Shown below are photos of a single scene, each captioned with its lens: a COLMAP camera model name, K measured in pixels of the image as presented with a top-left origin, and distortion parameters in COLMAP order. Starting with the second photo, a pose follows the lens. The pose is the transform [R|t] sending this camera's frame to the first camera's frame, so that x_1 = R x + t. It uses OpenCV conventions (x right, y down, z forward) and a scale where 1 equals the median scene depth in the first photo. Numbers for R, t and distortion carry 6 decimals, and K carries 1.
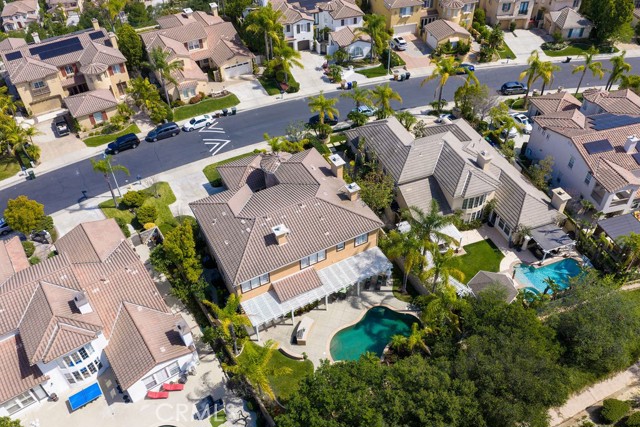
lens RADIAL K [[529.5, 0, 319.3], [0, 529.5, 204.4], [0, 0, 1]] dist [0.012493, -0.018676]
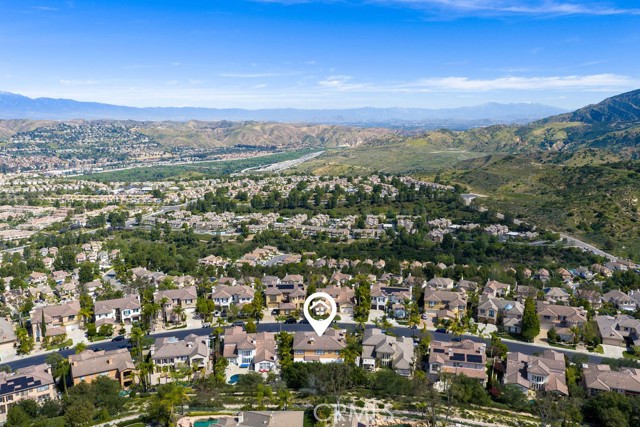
lens RADIAL K [[529.5, 0, 319.3], [0, 529.5, 204.4], [0, 0, 1]] dist [0.012493, -0.018676]
pose [[0.872827, 0.102632, -0.477117, 0.855579], [-0.342000, 0.826058, -0.447955, 0.482406], [0.348152, 0.554161, 0.756106, -1.142685]]
